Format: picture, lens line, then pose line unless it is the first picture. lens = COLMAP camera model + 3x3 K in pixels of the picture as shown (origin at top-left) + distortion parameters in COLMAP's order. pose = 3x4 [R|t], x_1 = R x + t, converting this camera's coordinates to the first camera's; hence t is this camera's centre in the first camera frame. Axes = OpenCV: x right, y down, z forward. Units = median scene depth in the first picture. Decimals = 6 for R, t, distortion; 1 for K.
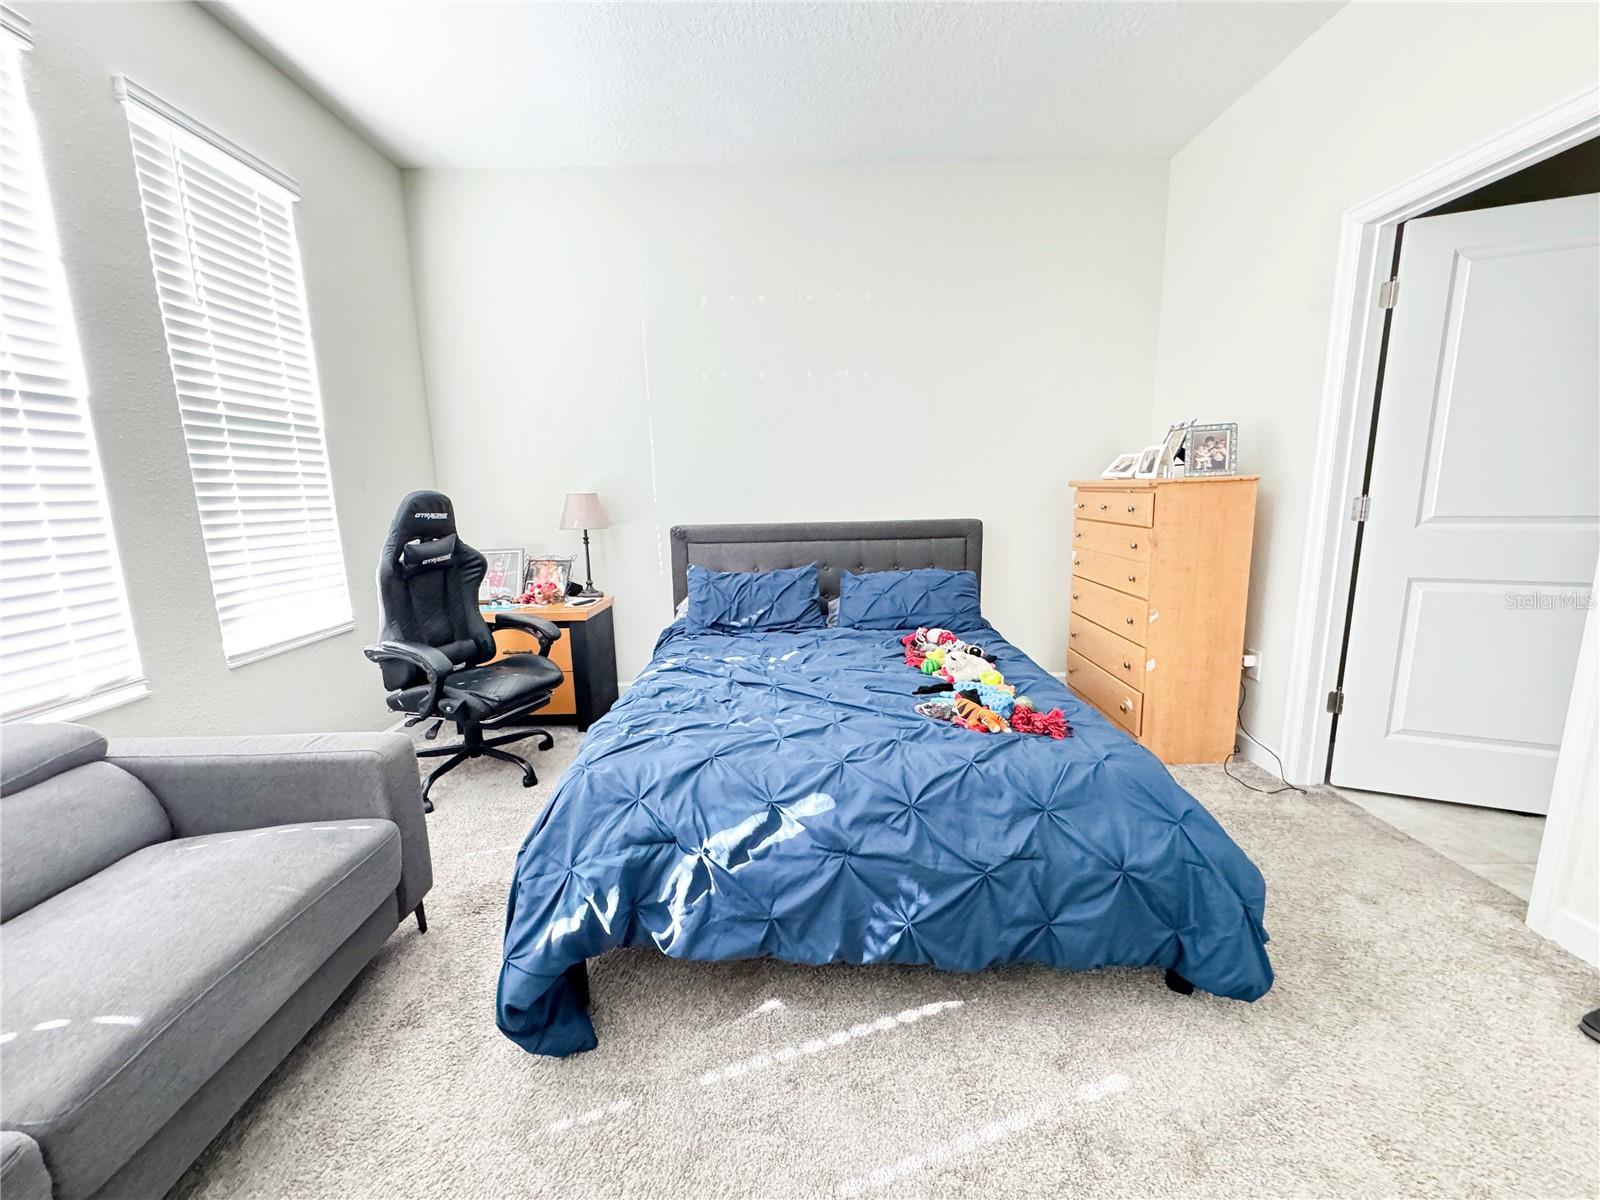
lens RADIAL K [[640.2, 0, 801.1], [0, 640.2, 601.1], [0, 0, 1]] dist [0.000086, 0.000059]
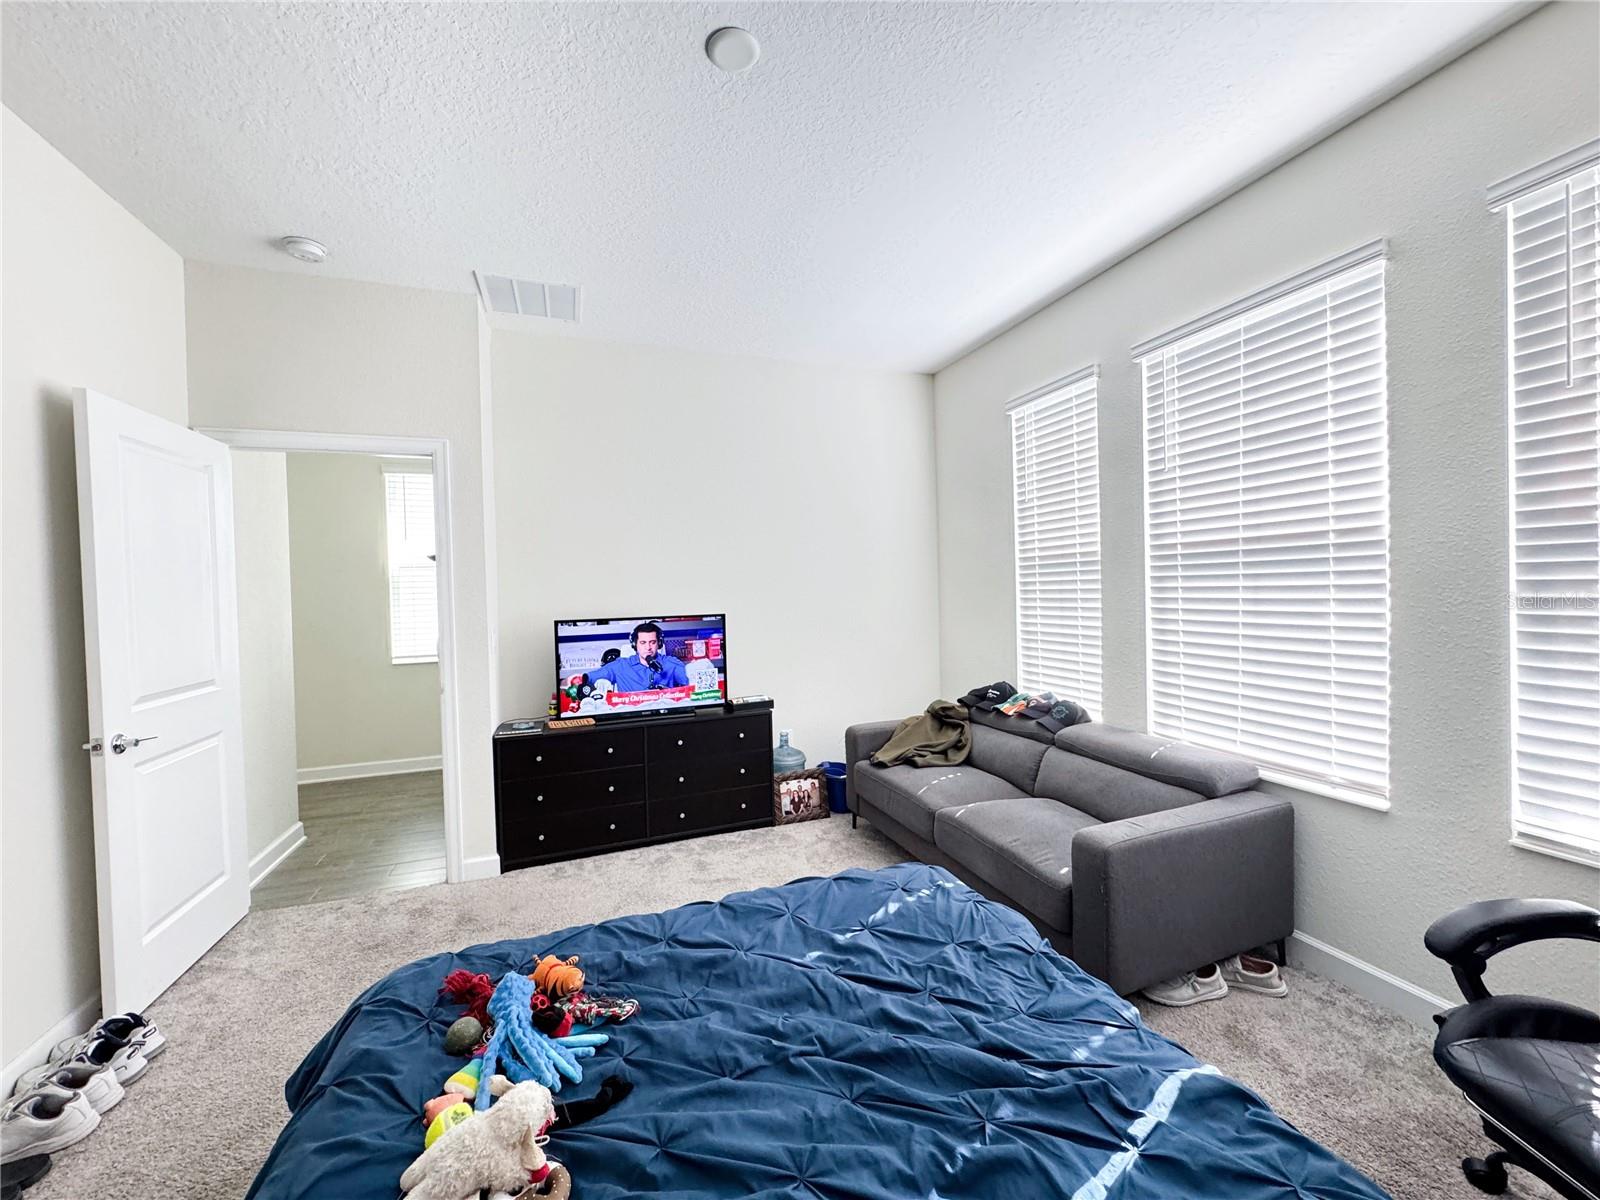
lens RADIAL K [[640.2, 0, 801.5], [0, 640.2, 599.0], [0, 0, 1]] dist [0.000086, 0.000059]
pose [[-0.939573, 0.048086, -0.338955, 0.229010], [-0.018117, 0.981715, 0.189491, -0.384460], [0.341869, 0.184181, -0.921522, 1.603239]]
